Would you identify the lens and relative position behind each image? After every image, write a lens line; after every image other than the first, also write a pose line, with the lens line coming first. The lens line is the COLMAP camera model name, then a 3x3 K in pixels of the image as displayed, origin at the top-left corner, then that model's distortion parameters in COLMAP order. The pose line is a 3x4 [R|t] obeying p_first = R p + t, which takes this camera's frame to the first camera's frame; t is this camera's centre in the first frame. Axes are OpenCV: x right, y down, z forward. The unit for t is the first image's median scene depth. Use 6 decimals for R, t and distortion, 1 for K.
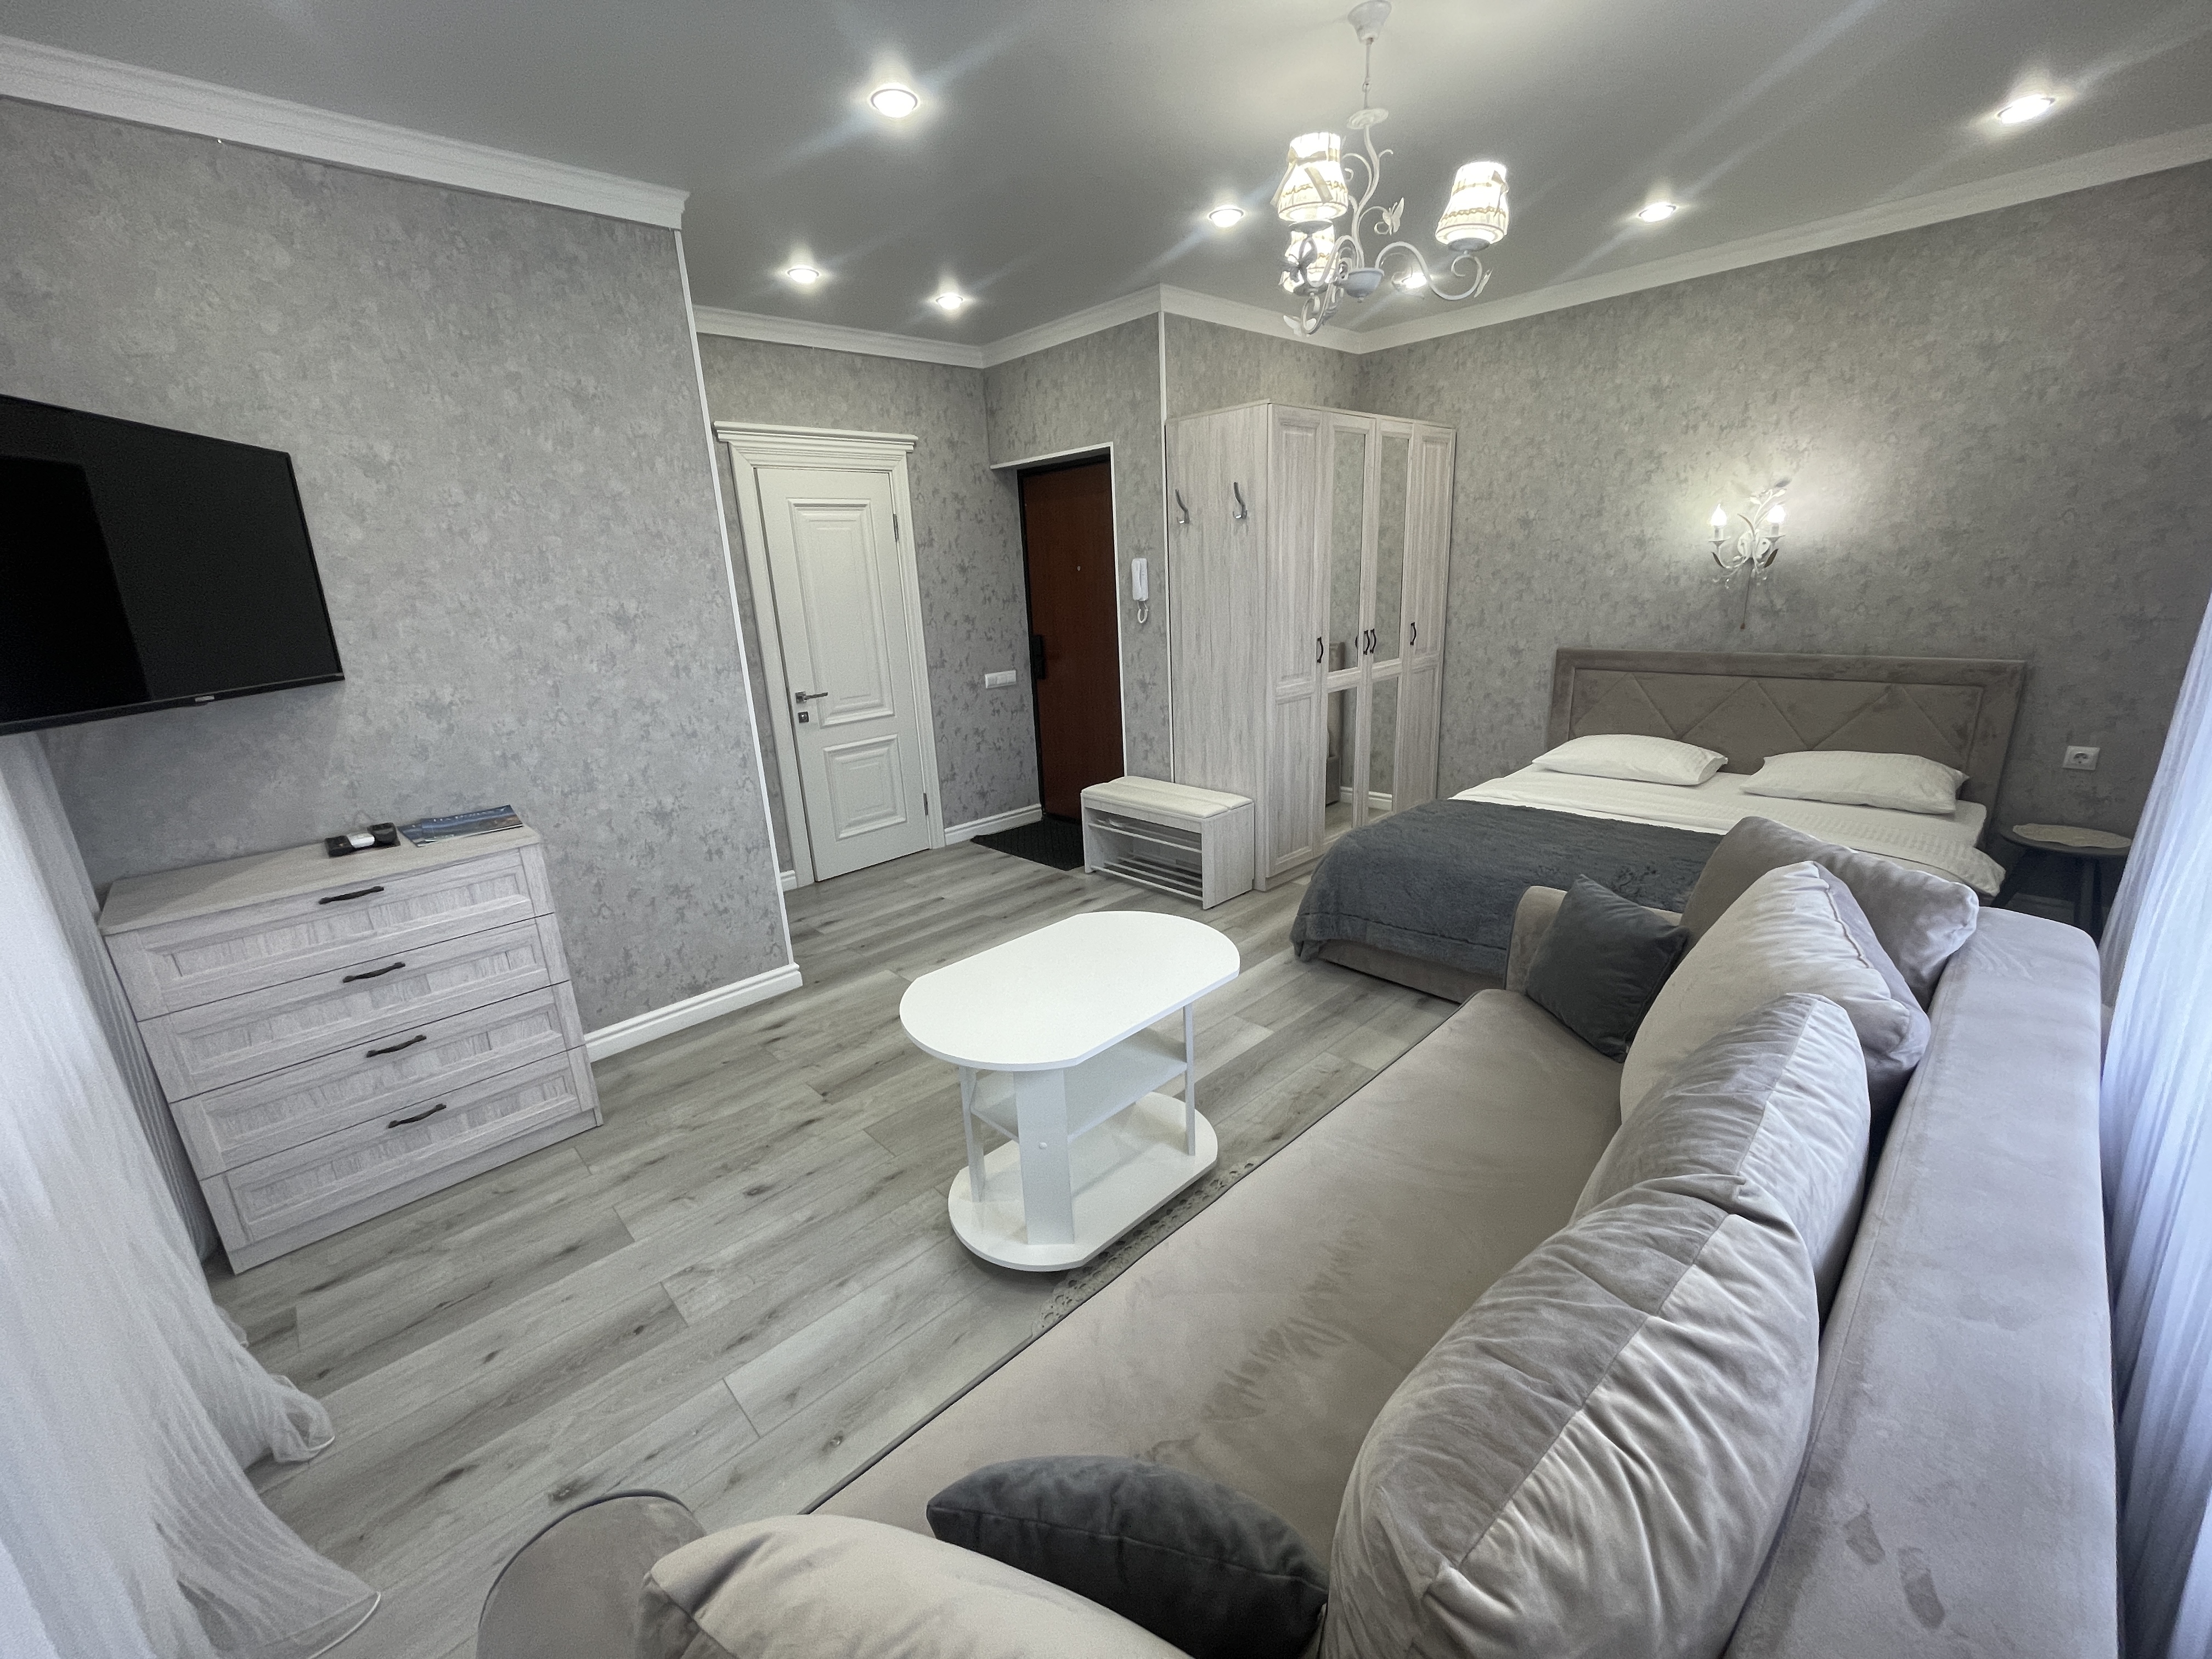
lens RADIAL K [[924.5, 0, 1070.7], [0, 924.5, 832.8], [0, 0, 1]] dist [-0.002588, -0.000380]
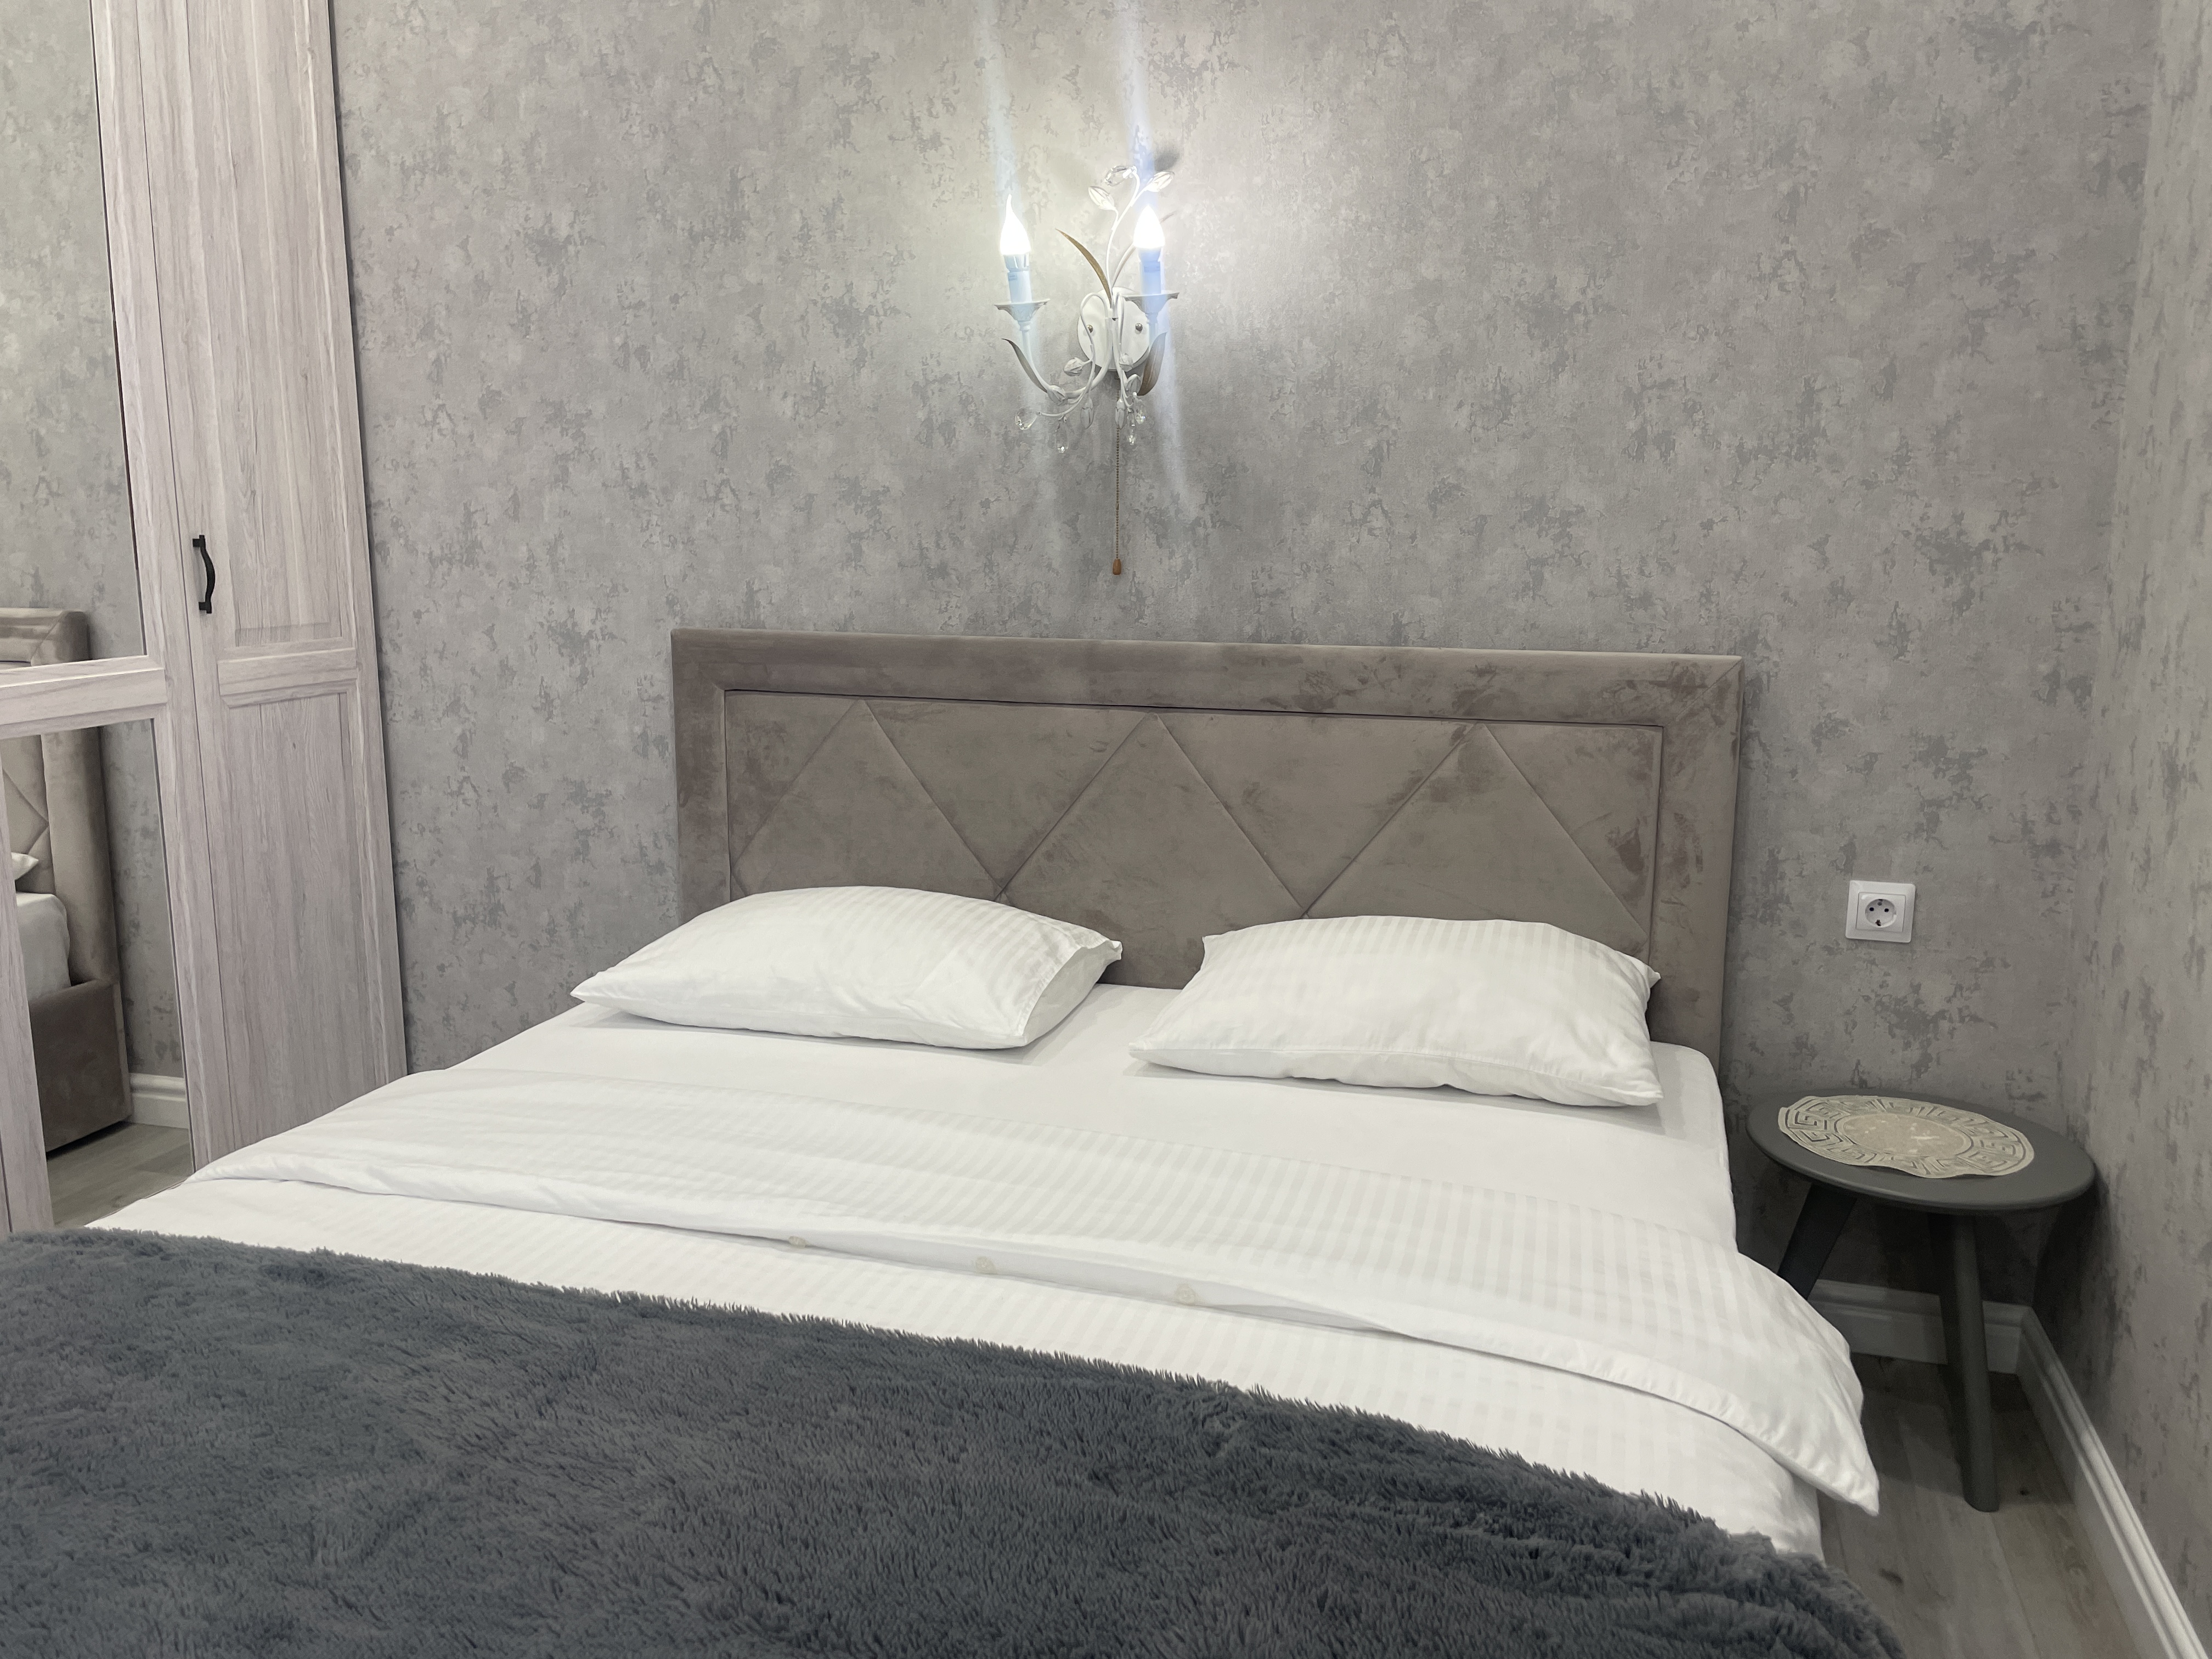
lens RADIAL K [[1703.6, 0, 1104.6], [0, 1703.6, 821.1], [0, 0, 1]] dist [0.074712, -0.006426]
pose [[0.866674, -0.036087, 0.497569, 0.408992], [0.093272, 0.991514, -0.090553, -0.071850], [-0.490078, 0.124889, 0.862685, 0.467860]]
